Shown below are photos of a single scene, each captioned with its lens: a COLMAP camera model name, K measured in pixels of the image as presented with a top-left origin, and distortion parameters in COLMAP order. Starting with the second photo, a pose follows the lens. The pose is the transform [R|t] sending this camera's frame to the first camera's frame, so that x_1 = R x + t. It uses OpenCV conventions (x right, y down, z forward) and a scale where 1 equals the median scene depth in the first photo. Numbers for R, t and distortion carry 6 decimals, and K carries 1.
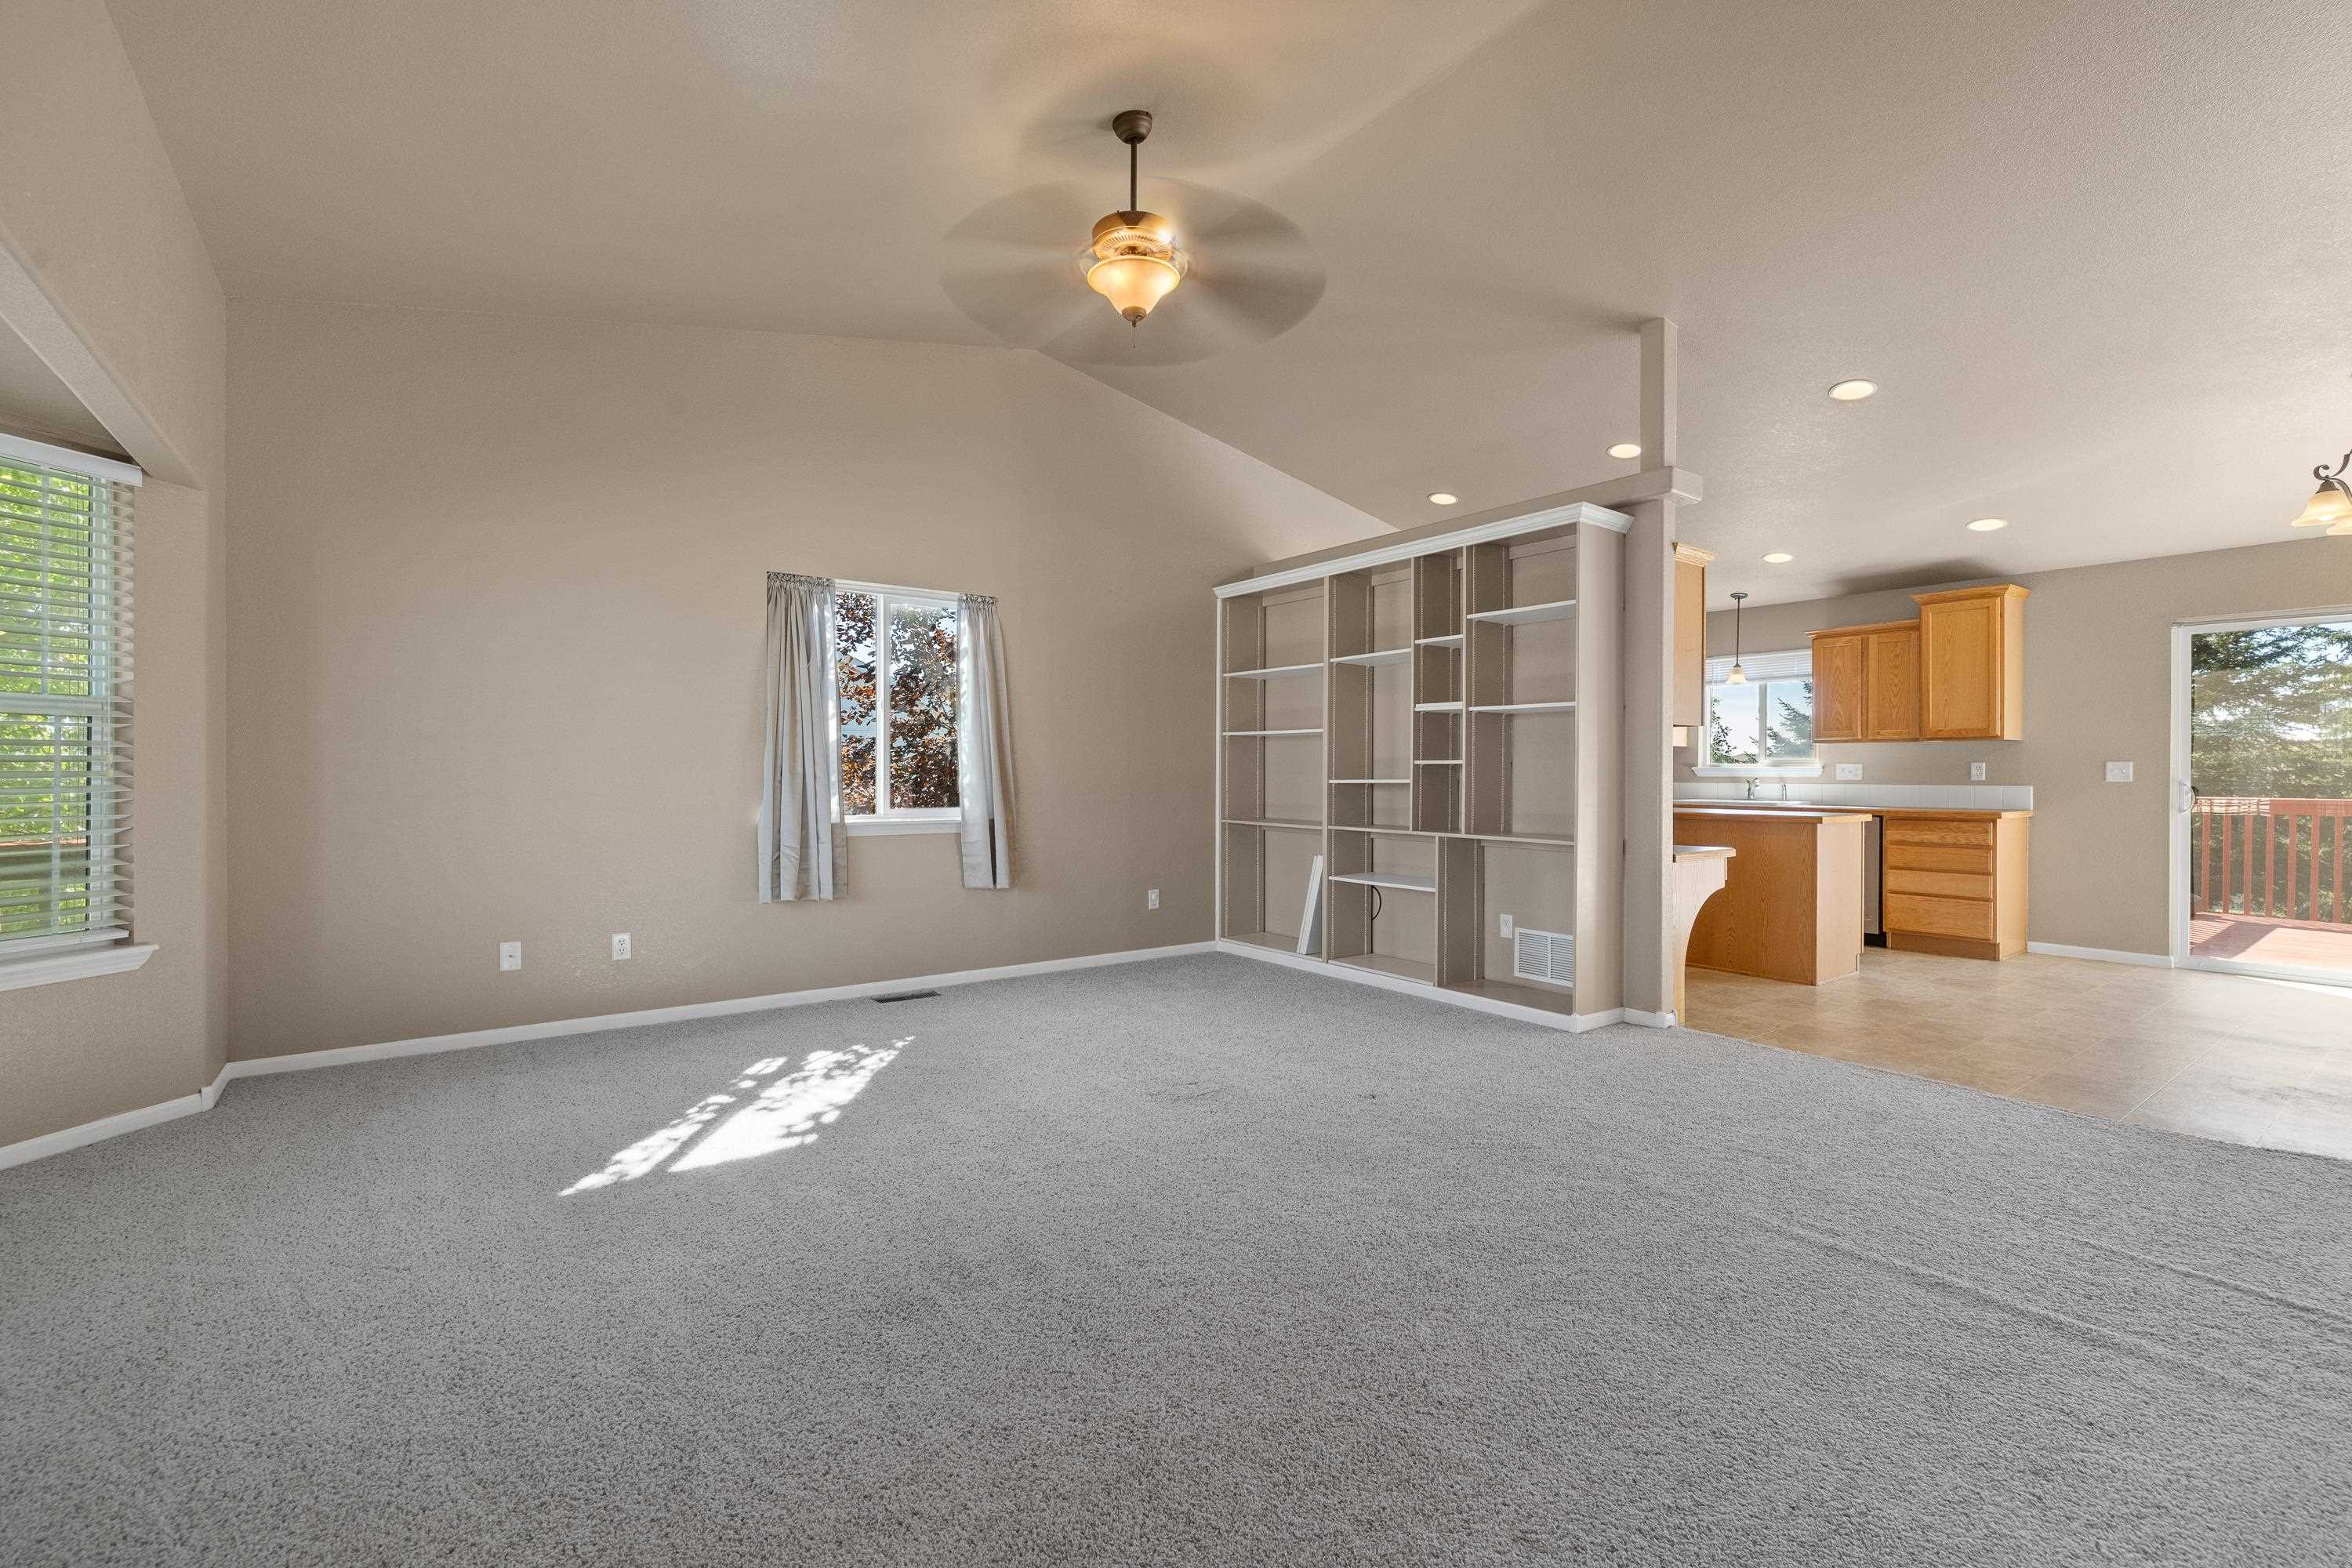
lens RADIAL K [[1025.5, 0, 1176.0], [0, 1025.5, 784.0], [0, 0, 1]] dist [0.001886, 0.000179]
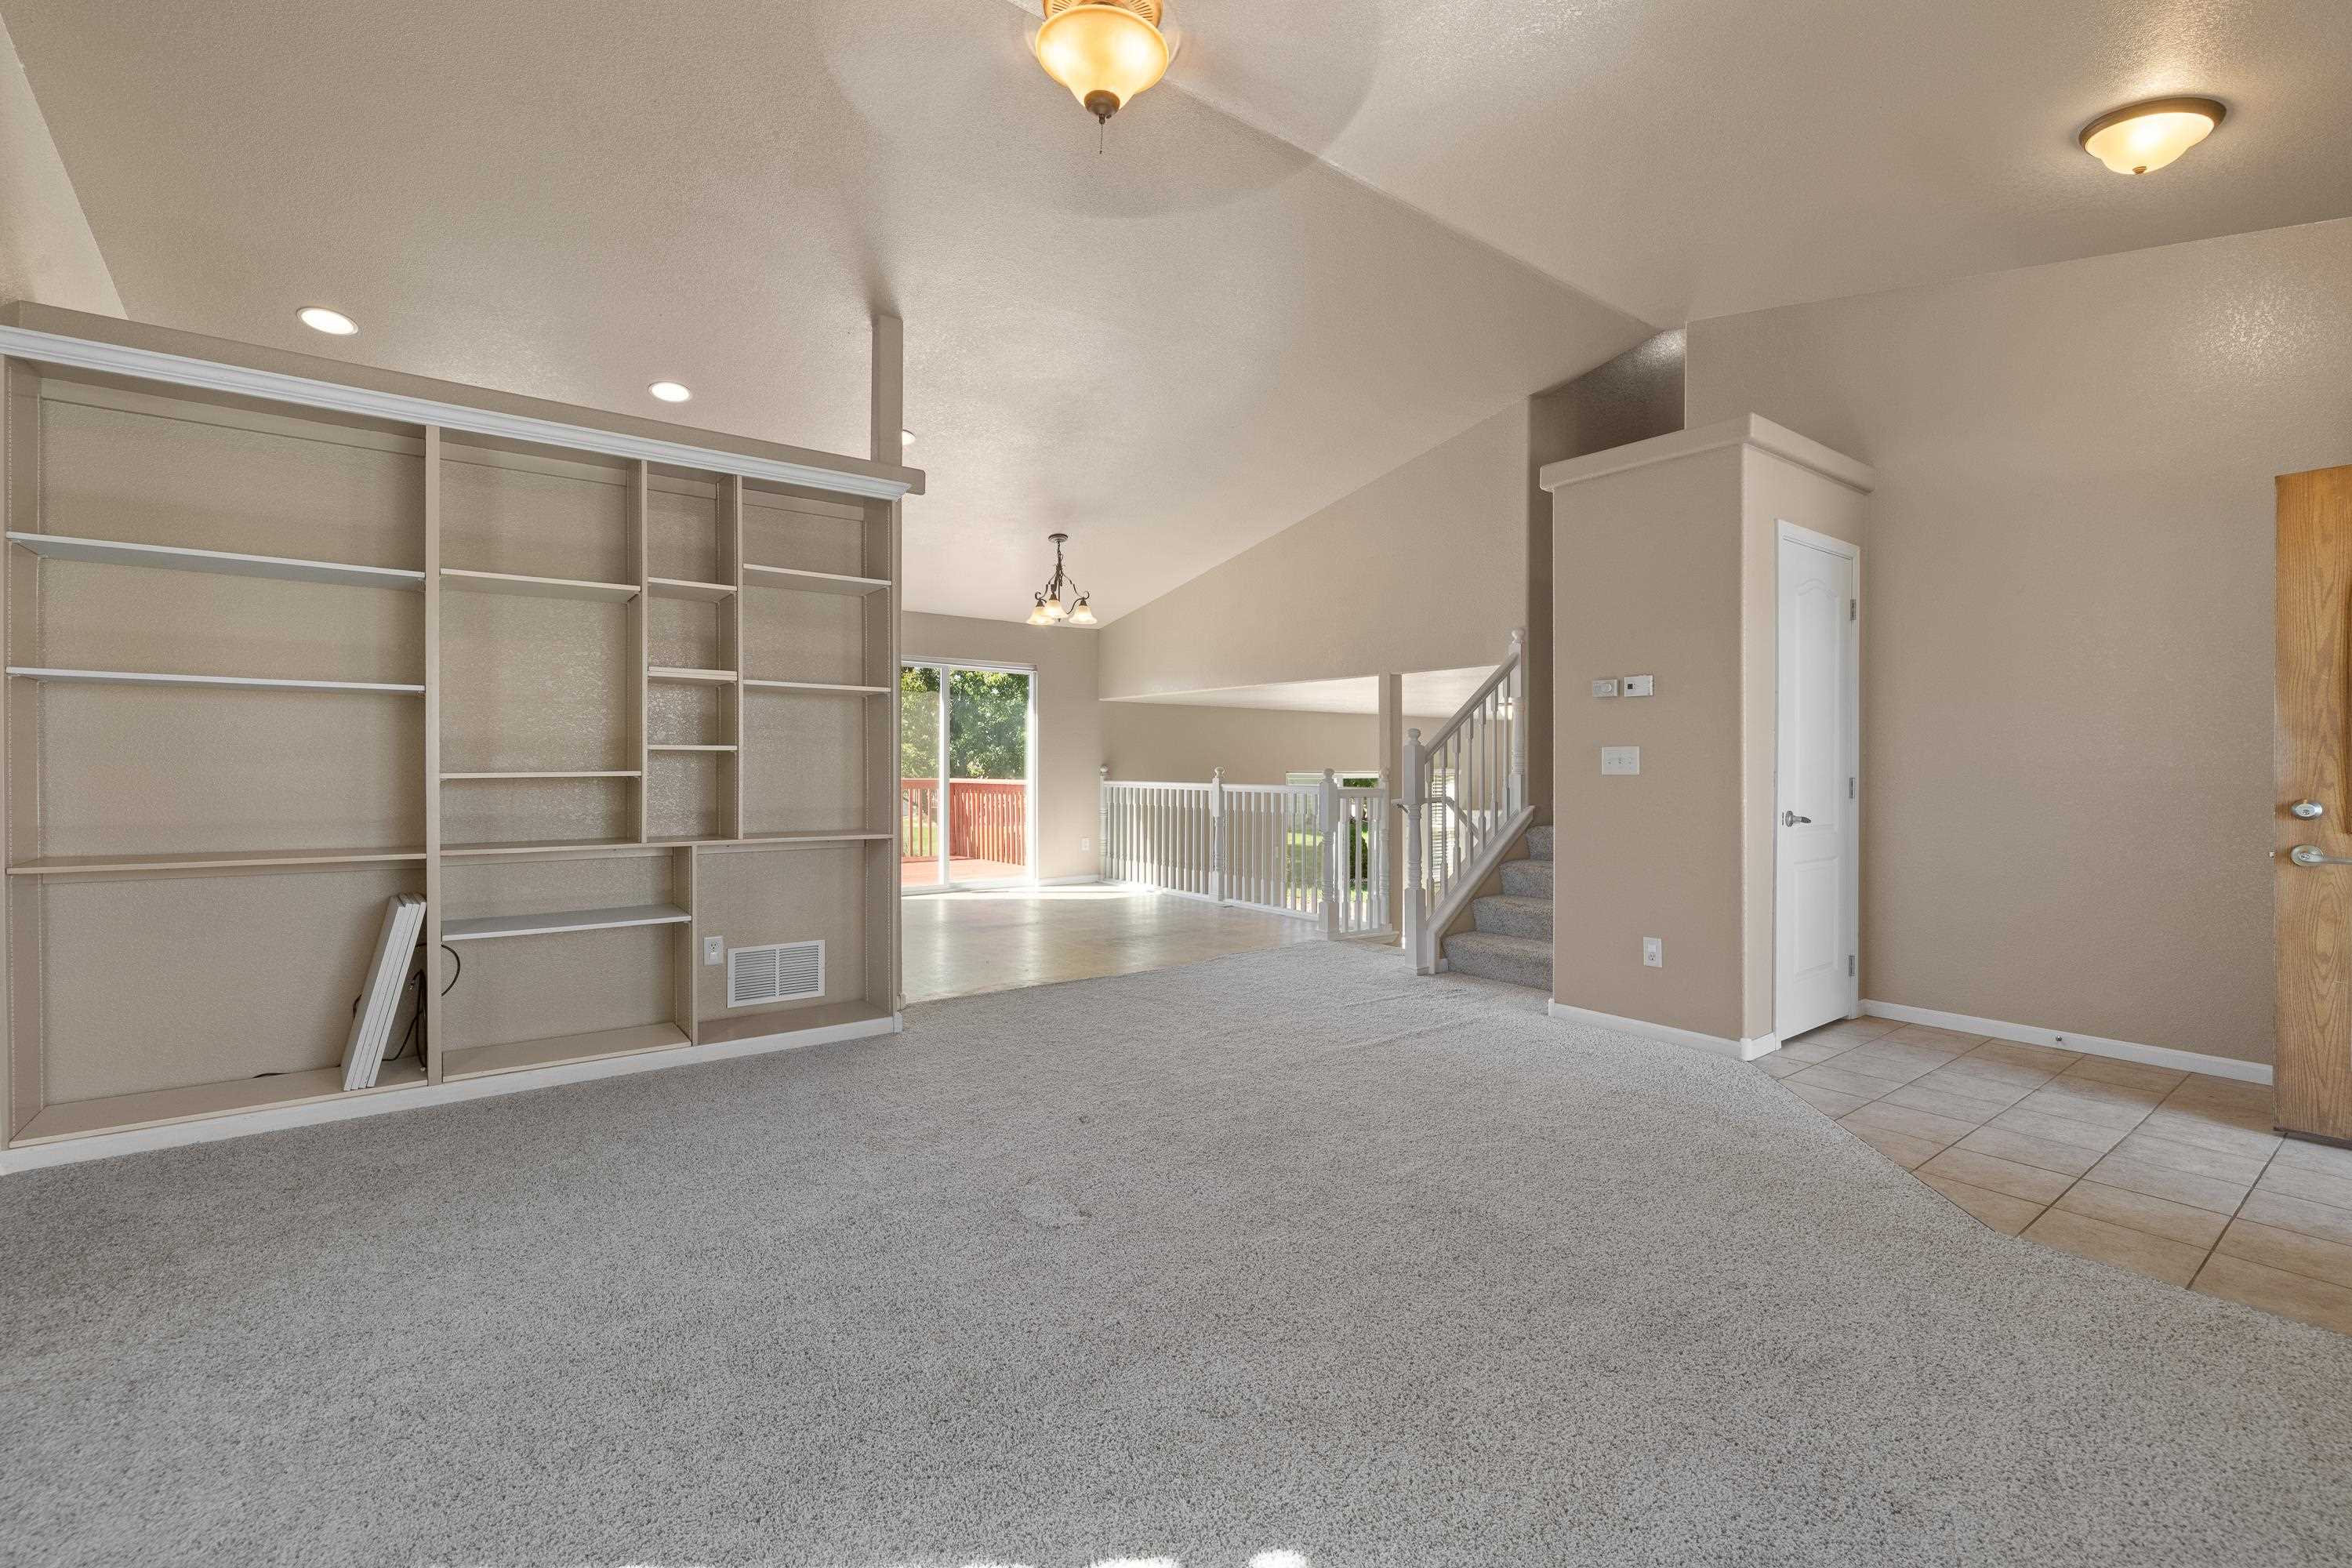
lens RADIAL K [[1025.5, 0, 1176.0], [0, 1025.5, 784.0], [0, 0, 1]] dist [0.001886, 0.000179]
pose [[-0.025161, -0.008723, 0.999645, -0.519195], [0.001444, 0.999961, 0.008762, -0.000086], [-0.999682, 0.001664, -0.025147, 0.677378]]
